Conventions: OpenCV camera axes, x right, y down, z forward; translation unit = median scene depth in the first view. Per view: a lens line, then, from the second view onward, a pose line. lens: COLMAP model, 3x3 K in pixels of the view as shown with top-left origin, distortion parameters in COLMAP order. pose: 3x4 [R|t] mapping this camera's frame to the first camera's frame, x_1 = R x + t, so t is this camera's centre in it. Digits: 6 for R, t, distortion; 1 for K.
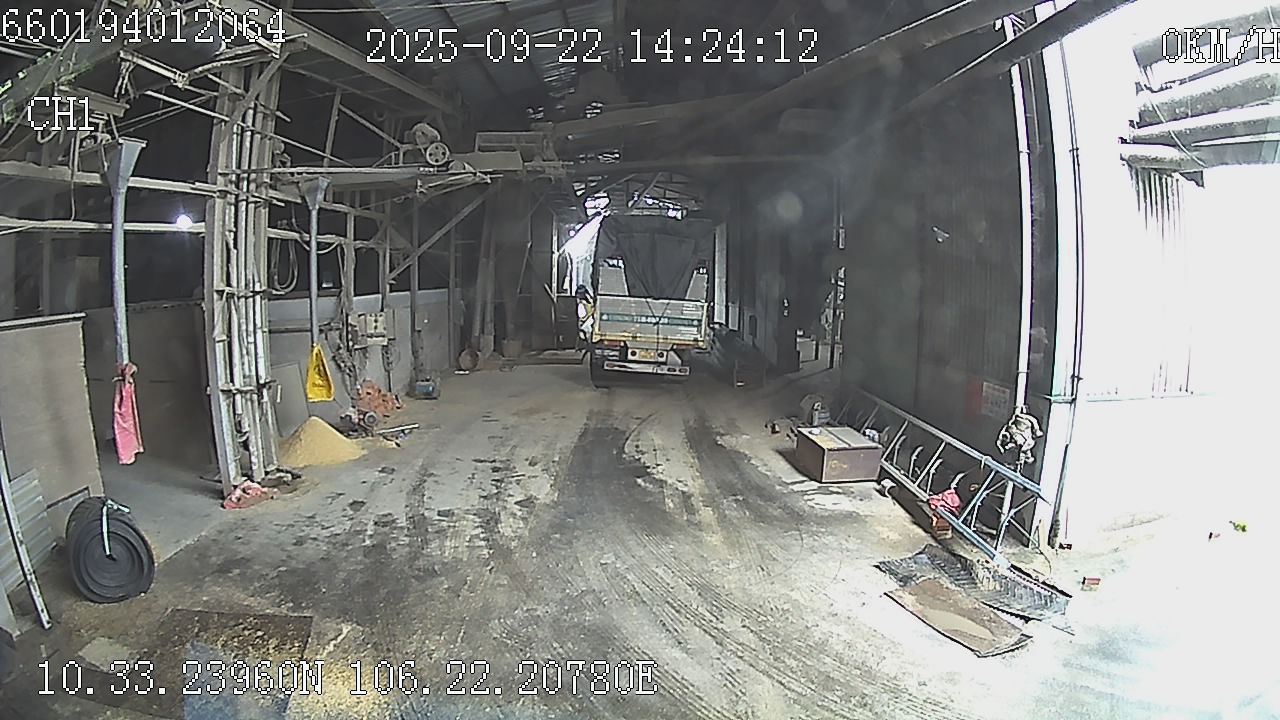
lens RADIAL K [[903.3, 0, 640.0], [0, 903.3, 360.0], [0, 0, 1]] dist [-0.221123, -0.000391]
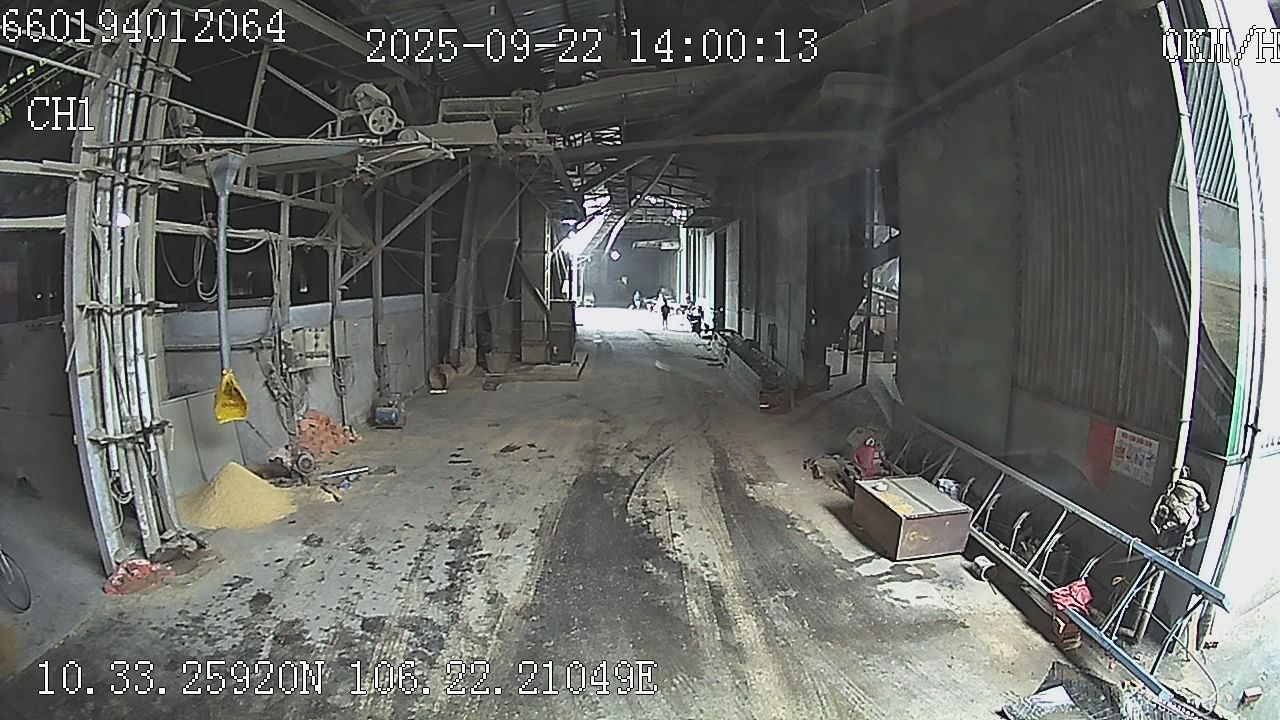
lens RADIAL K [[854.9, 0, 648.7], [0, 854.9, 363.0], [0, 0, 1]] dist [-0.244792, 0.004924]
pose [[0.999957, -0.000061, 0.009242, -0.007025], [-0.000001, 0.999978, 0.006697, -0.030307], [-0.009242, -0.006697, 0.999935, 0.305371]]
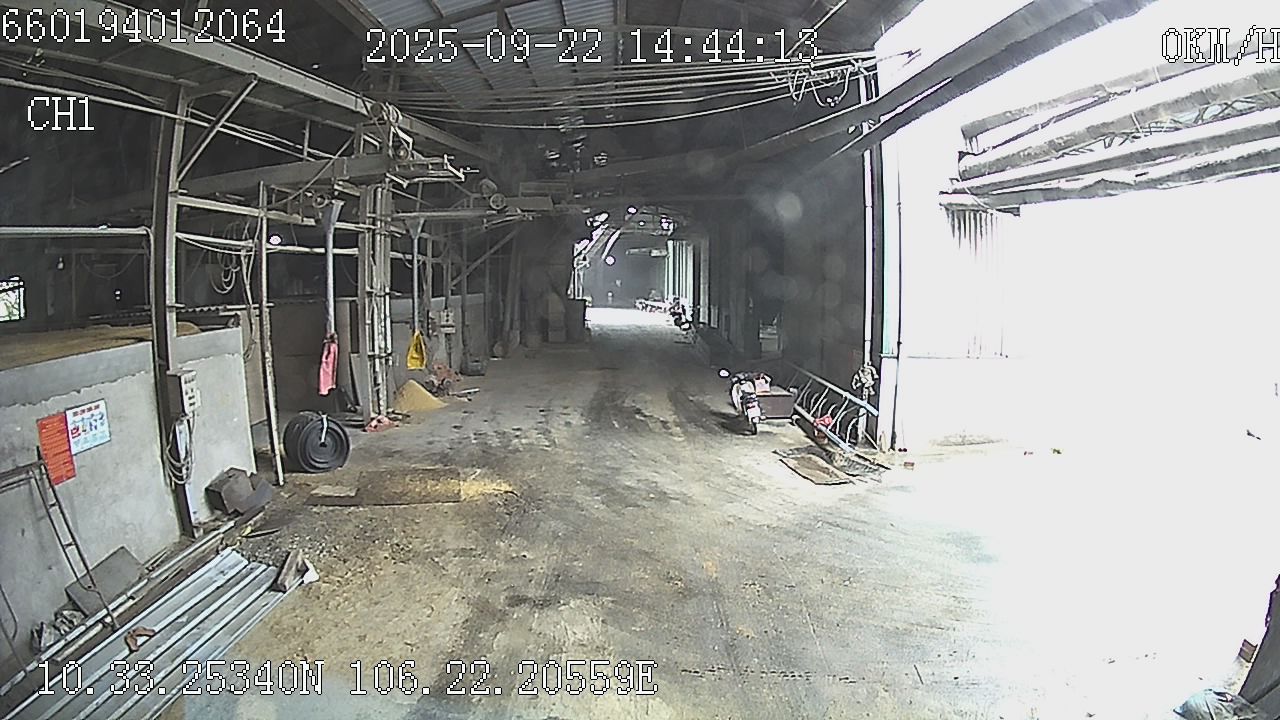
lens RADIAL K [[1046.6, 0, 640.2], [0, 1046.6, 364.9], [0, 0, 1]] dist [0.002577, -0.002454]
pose [[0.999991, -0.003255, 0.002811, 0.003045], [0.003290, 0.999915, -0.012650, 0.066652], [-0.002770, 0.012659, 0.999916, -0.784010]]
